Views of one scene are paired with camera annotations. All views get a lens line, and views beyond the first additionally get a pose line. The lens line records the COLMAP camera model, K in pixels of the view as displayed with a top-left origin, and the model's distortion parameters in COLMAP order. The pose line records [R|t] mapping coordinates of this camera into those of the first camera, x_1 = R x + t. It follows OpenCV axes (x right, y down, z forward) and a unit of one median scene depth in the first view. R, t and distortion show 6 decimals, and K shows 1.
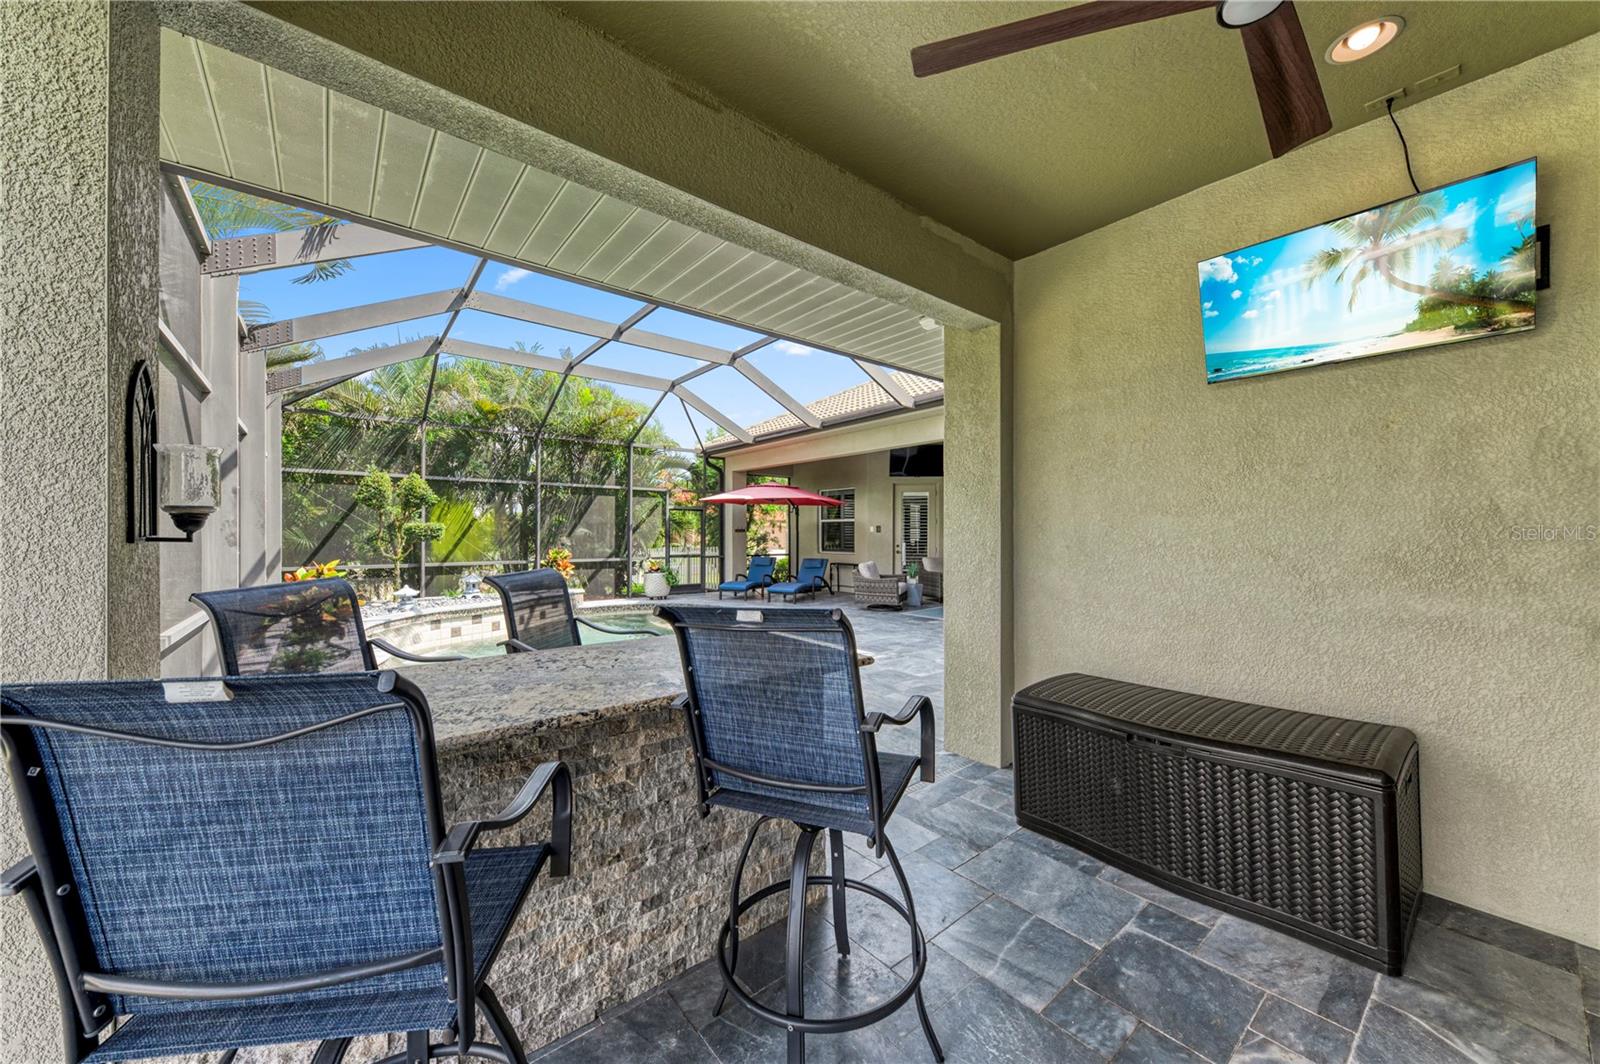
lens RADIAL K [[568.4, 0, 799.5], [0, 568.4, 536.5], [0, 0, 1]] dist [0.013317, -0.005845]
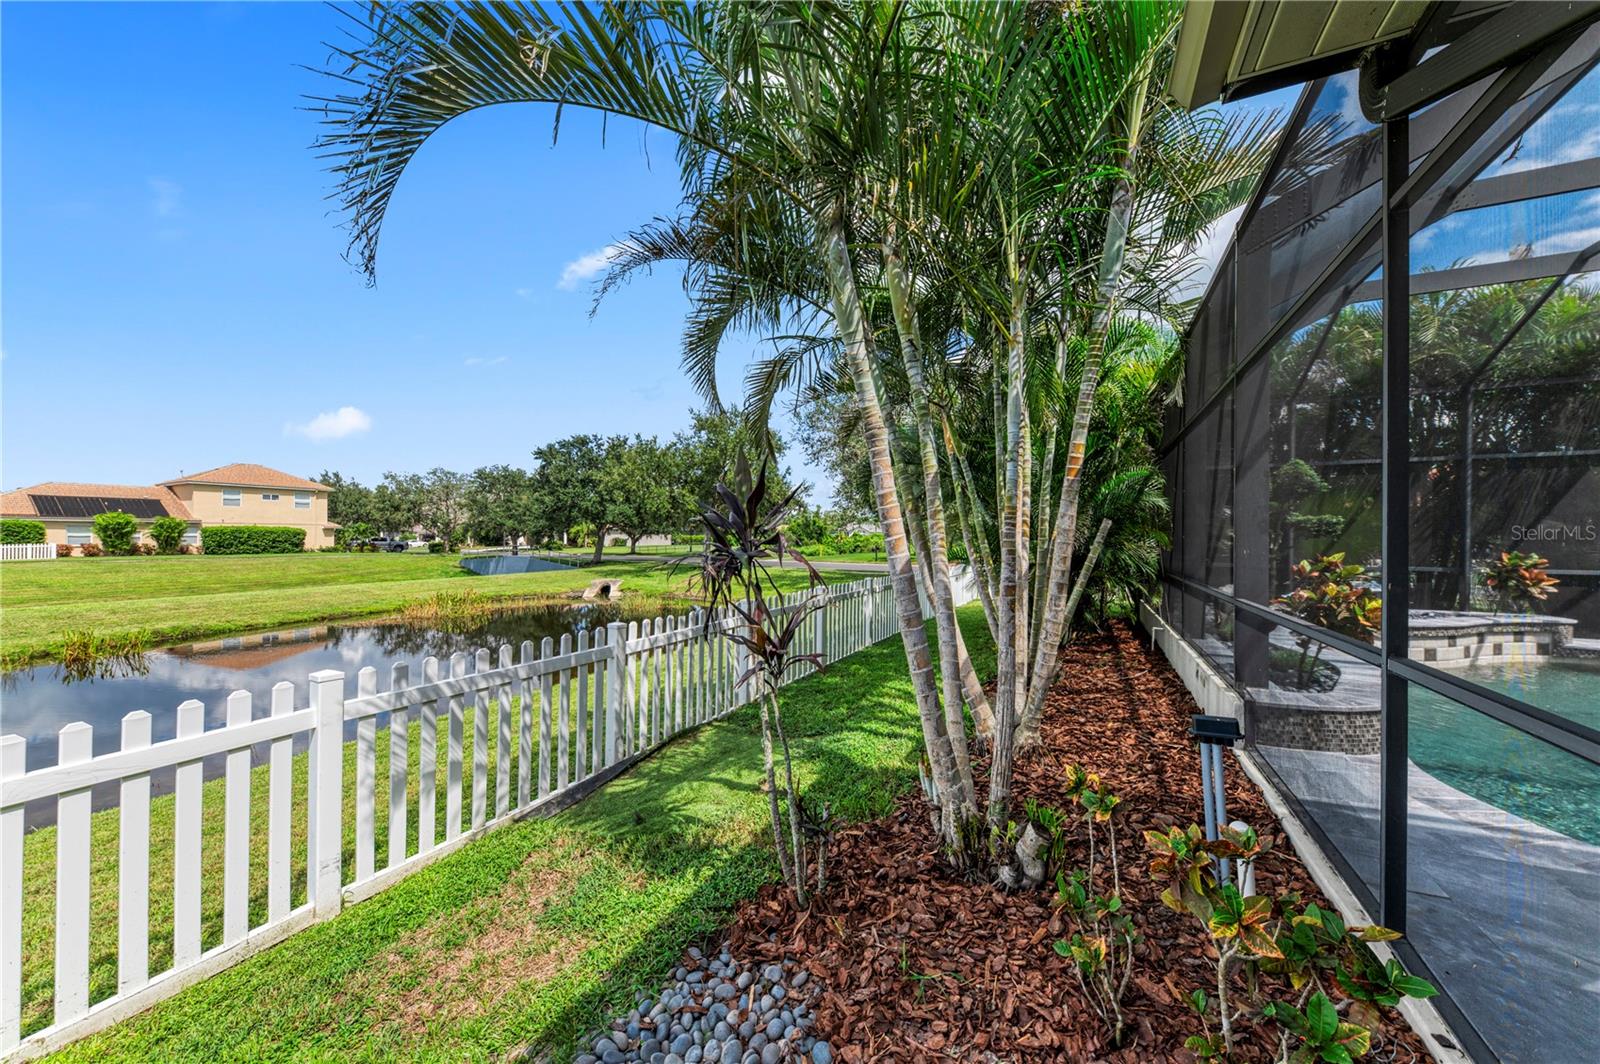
lens RADIAL K [[568.4, 0, 799.5], [0, 568.4, 536.5], [0, 0, 1]] dist [0.013317, -0.005845]
pose [[0.414872, 0.000097, -0.909880, -0.162345], [-0.006441, 0.999975, -0.002830, 0.010446], [0.909857, 0.007035, 0.414862, -0.032337]]
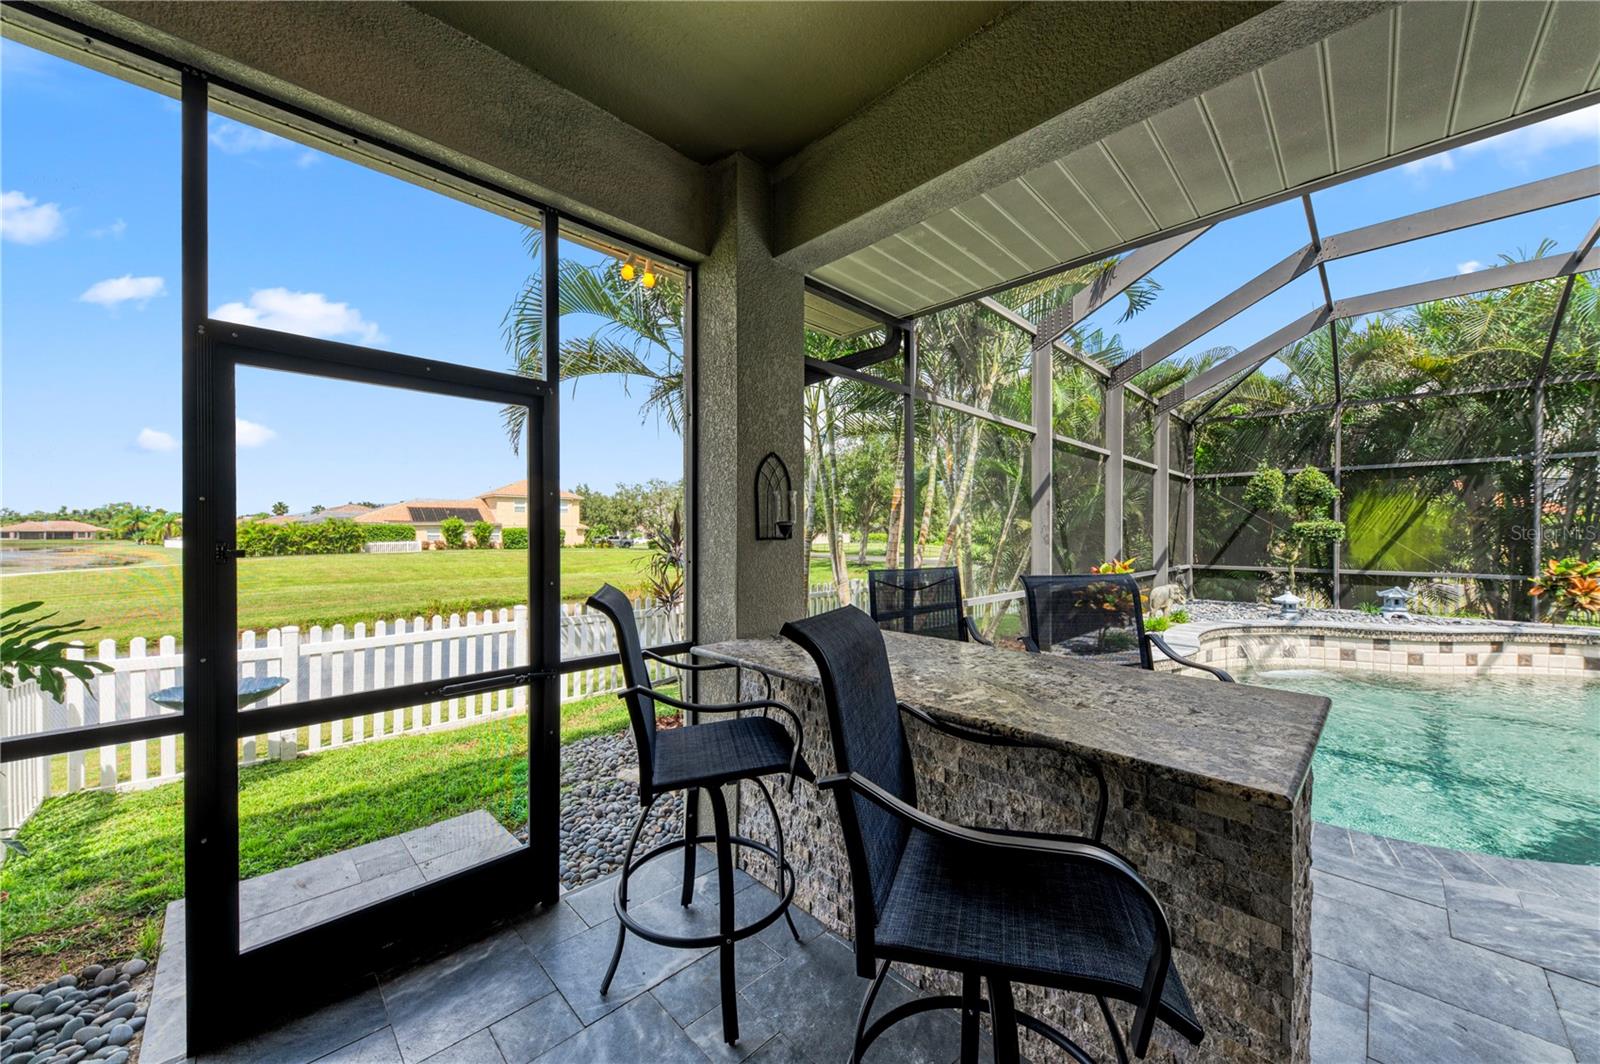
lens RADIAL K [[568.4, 0, 799.5], [0, 568.4, 536.5], [0, 0, 1]] dist [0.013317, -0.005845]
pose [[0.098188, 0.004595, -0.995157, 0.106951], [-0.004616, 0.999981, 0.004162, -0.002040], [0.995157, 0.004185, 0.098207, 0.101582]]
